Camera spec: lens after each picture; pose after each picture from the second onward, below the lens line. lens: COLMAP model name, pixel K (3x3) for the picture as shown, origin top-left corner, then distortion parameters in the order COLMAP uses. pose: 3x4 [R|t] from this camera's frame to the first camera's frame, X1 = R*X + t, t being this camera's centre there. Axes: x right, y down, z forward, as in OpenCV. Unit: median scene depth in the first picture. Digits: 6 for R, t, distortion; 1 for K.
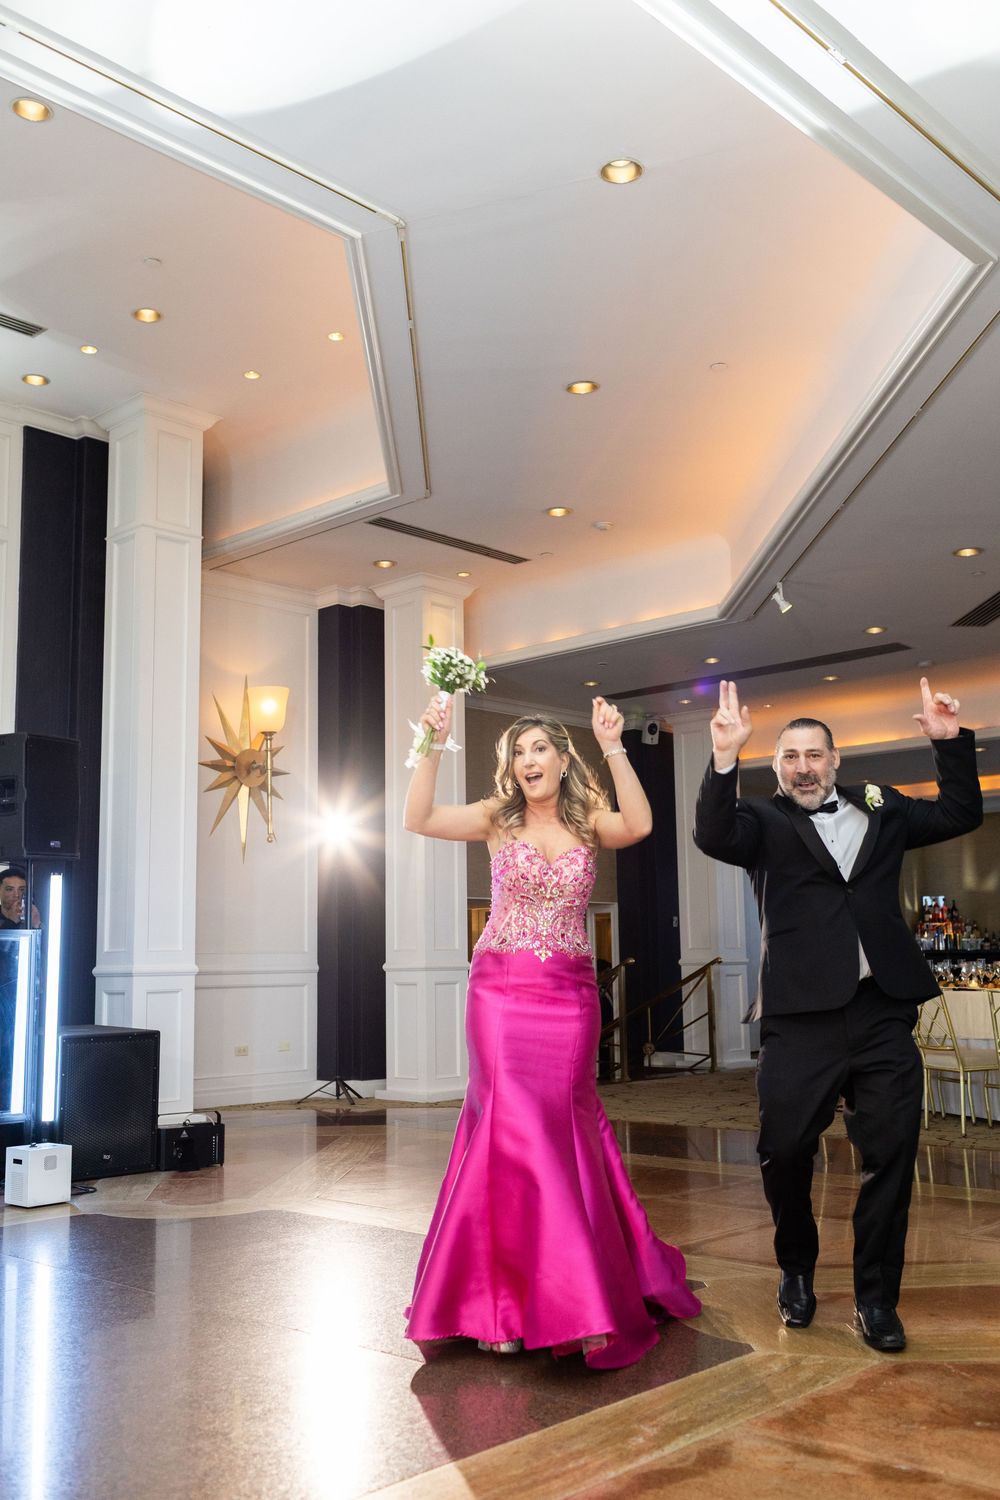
lens RADIAL K [[1426.2, 0, 504.4], [0, 1426.2, 751.8], [0, 0, 1]] dist [0.018949, 0.000000]
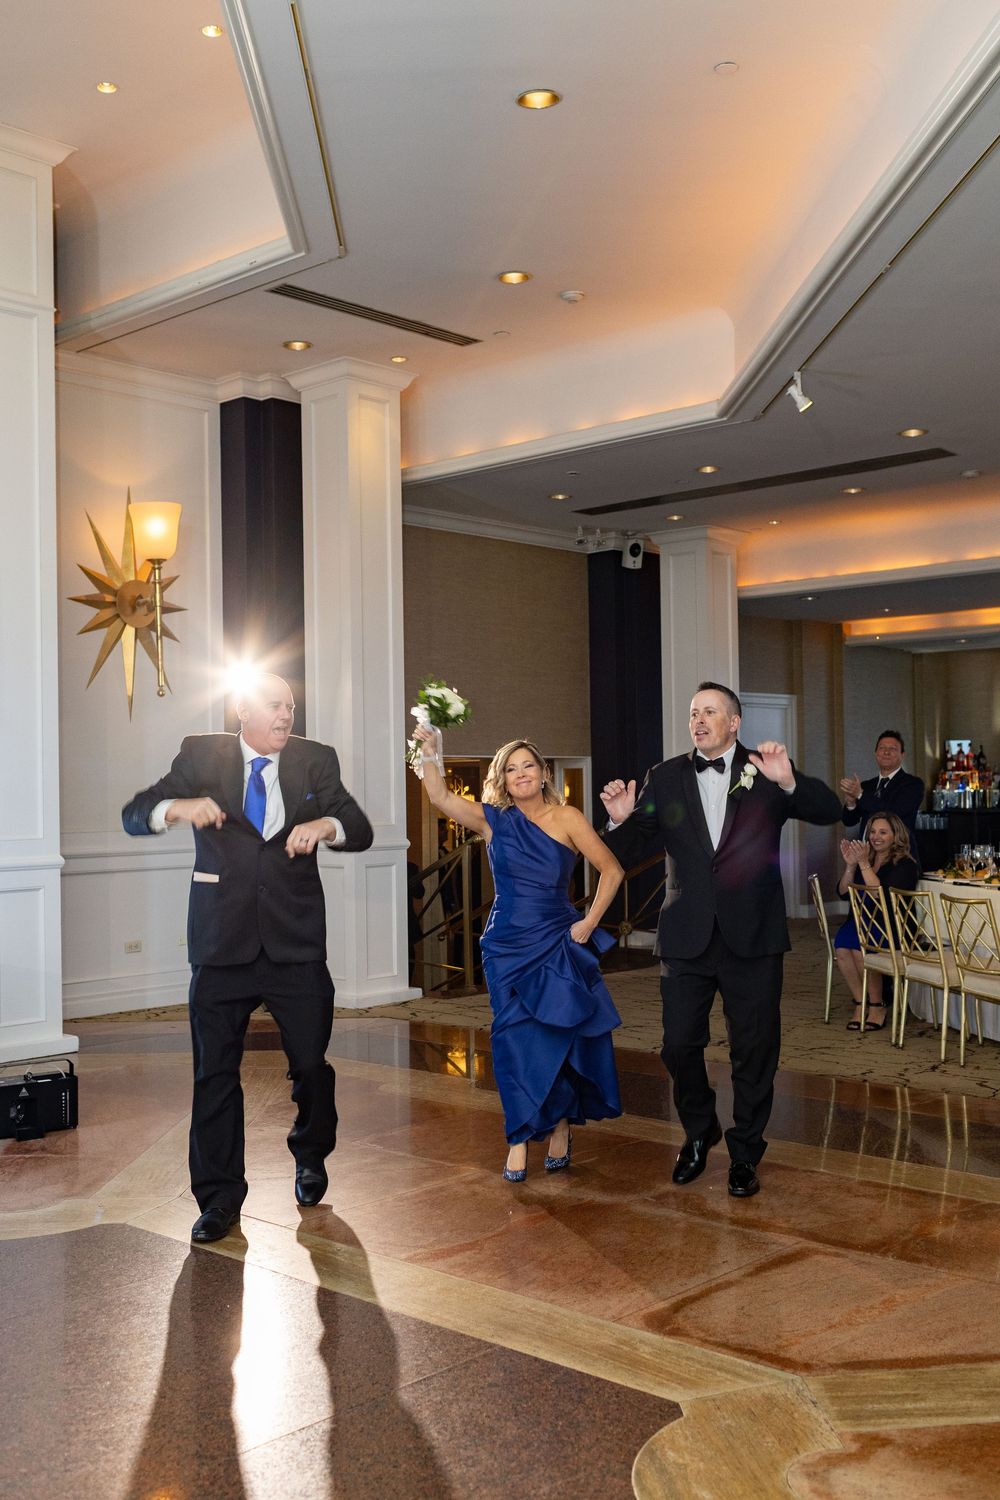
lens RADIAL K [[1539.9, 0, 494.2], [0, 1539.9, 753.6], [0, 0, 1]] dist [0.016443, 0.000000]
pose [[0.999956, 0.000535, 0.009324, 0.017319], [-0.001725, 0.991756, 0.128129, -0.017024], [-0.009178, -0.128140, 0.991714, 0.122064]]
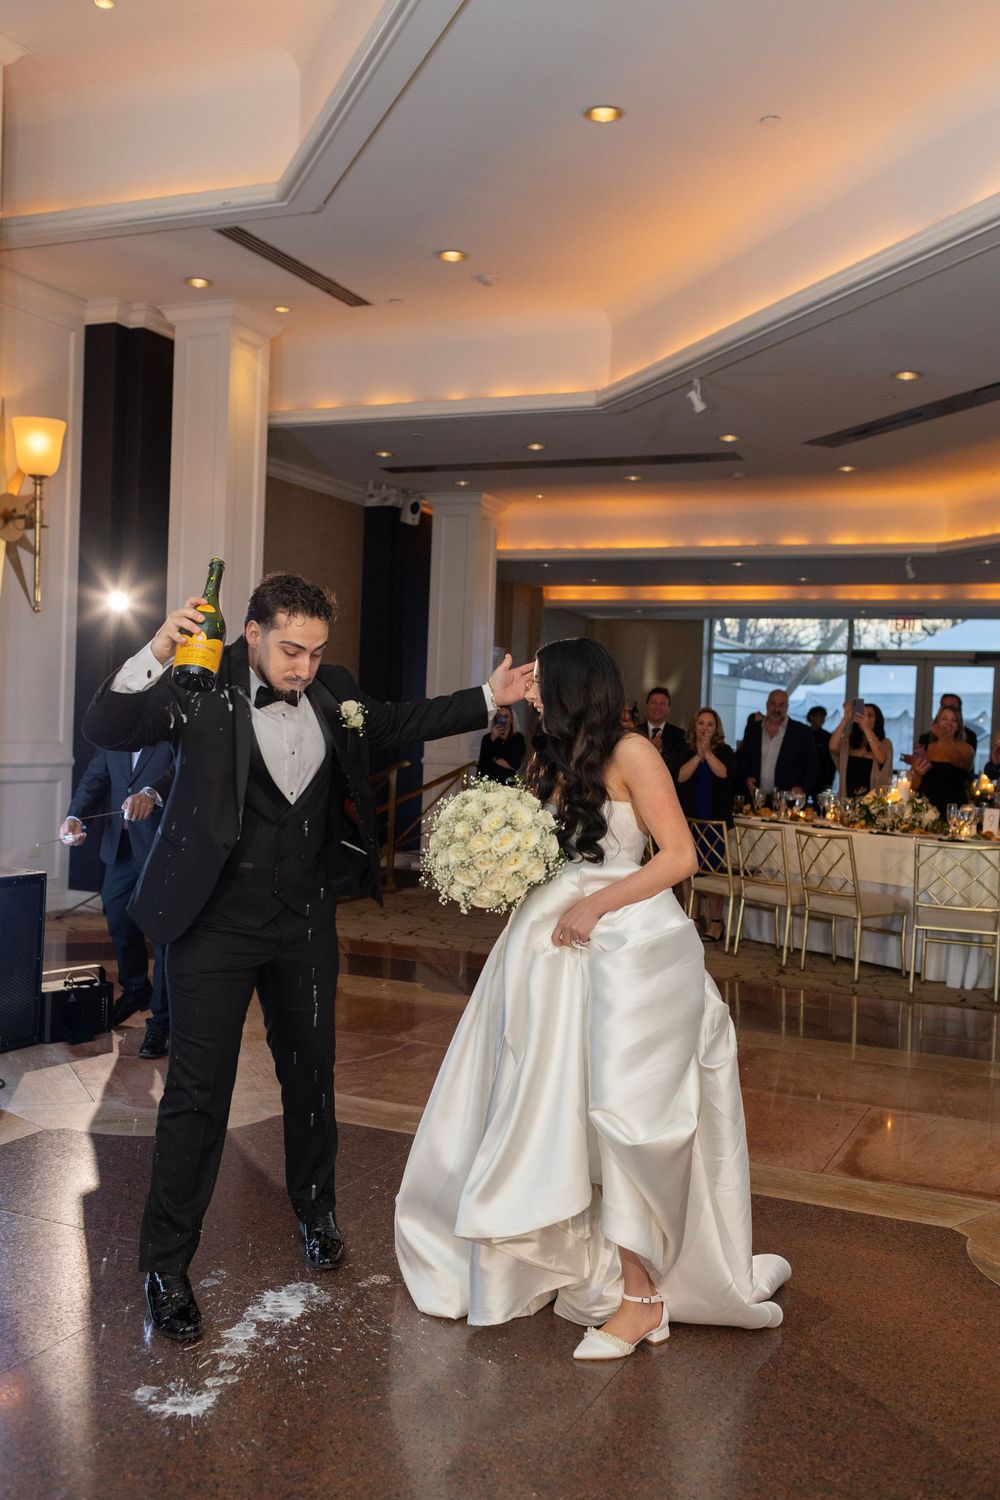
lens RADIAL K [[1426.2, 0, 503.6], [0, 1426.2, 760.7], [0, 0, 1]] dist [0.018949, 0.000000]
pose [[0.941901, 0.043698, 0.333037, -0.180038], [-0.102229, 0.981759, 0.160308, -0.012032], [-0.319957, -0.185040, 0.929187, 0.131999]]
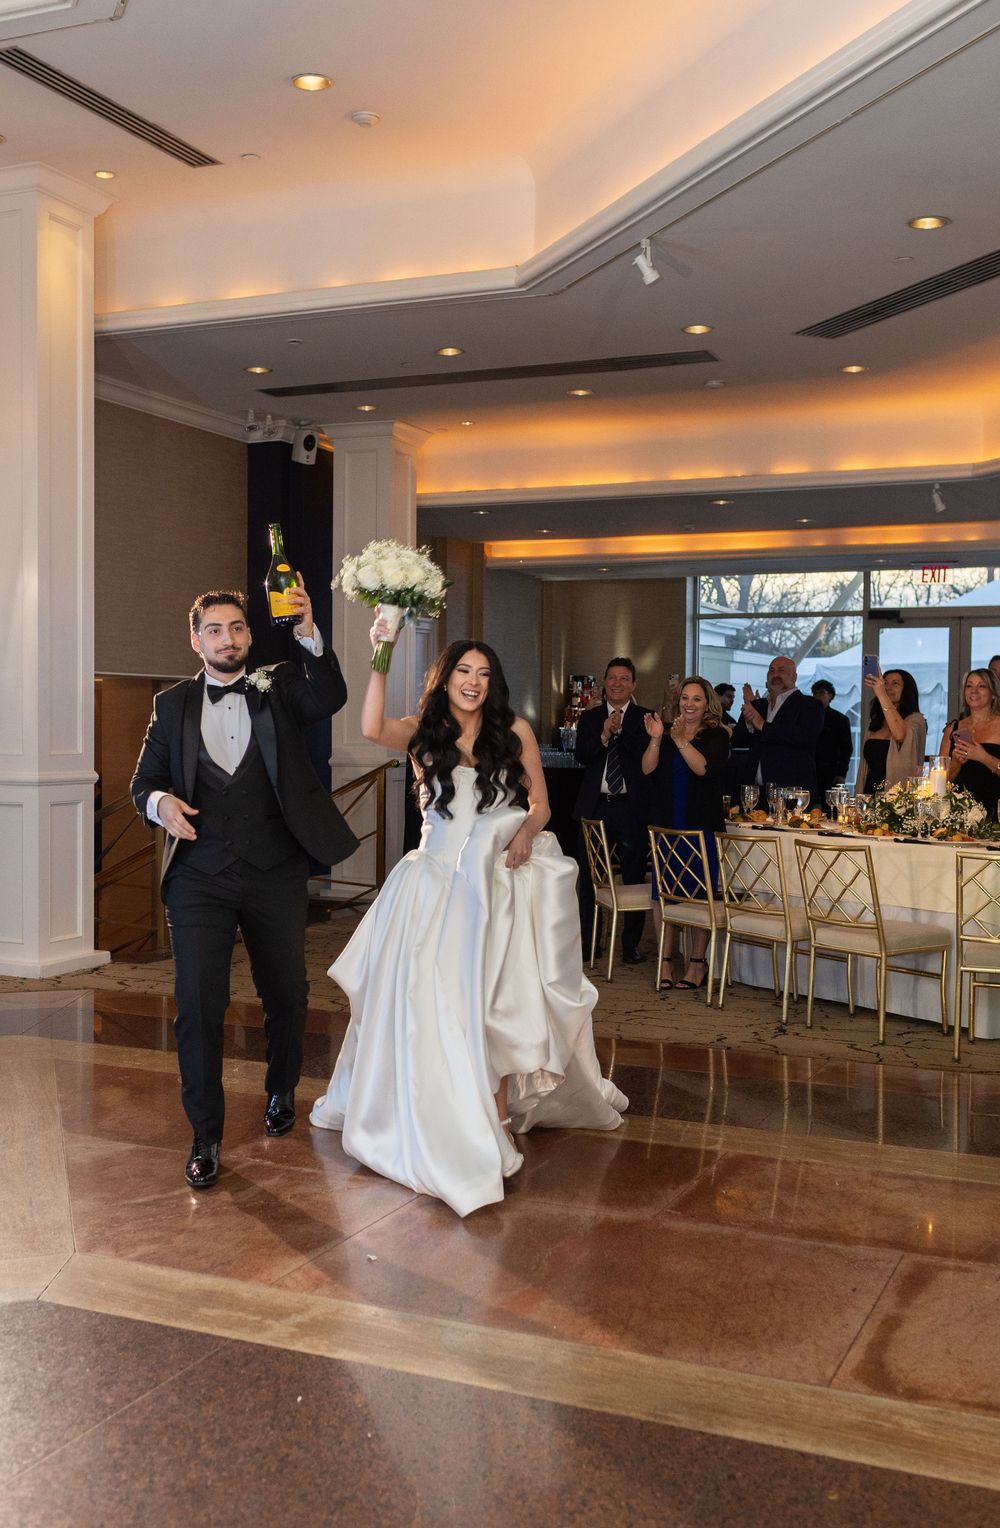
lens RADIAL K [[1632.3, 0, 461.6], [0, 1632.3, 773.6], [0, 0, 1]] dist [0.016000, 0.000000]
pose [[0.945860, 0.012799, 0.324322, -0.115169], [-0.071629, 0.982818, 0.170114, 0.003235], [-0.316572, -0.184135, 0.930525, 0.224280]]
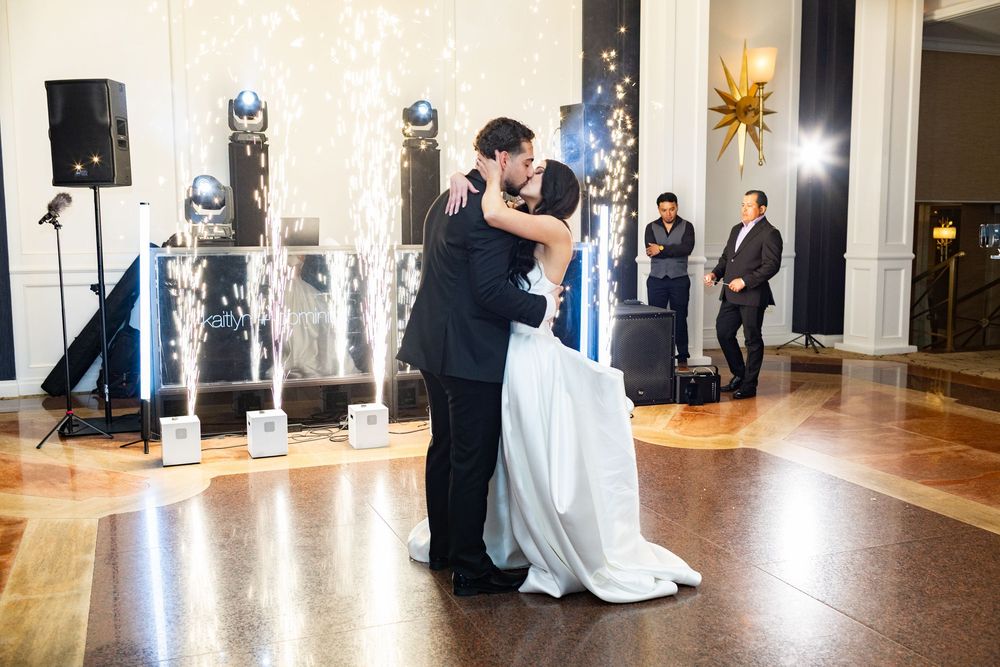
lens RADIAL K [[950.8, 0, 500.6], [0, 950.8, 331.1], [0, 0, 1]] dist [0.018949, 0.000000]
pose [[0.906756, 0.058969, -0.417512, 0.001753], [0.052101, 0.966916, 0.249719, -0.024674], [0.418425, -0.248187, 0.873684, 0.049509]]
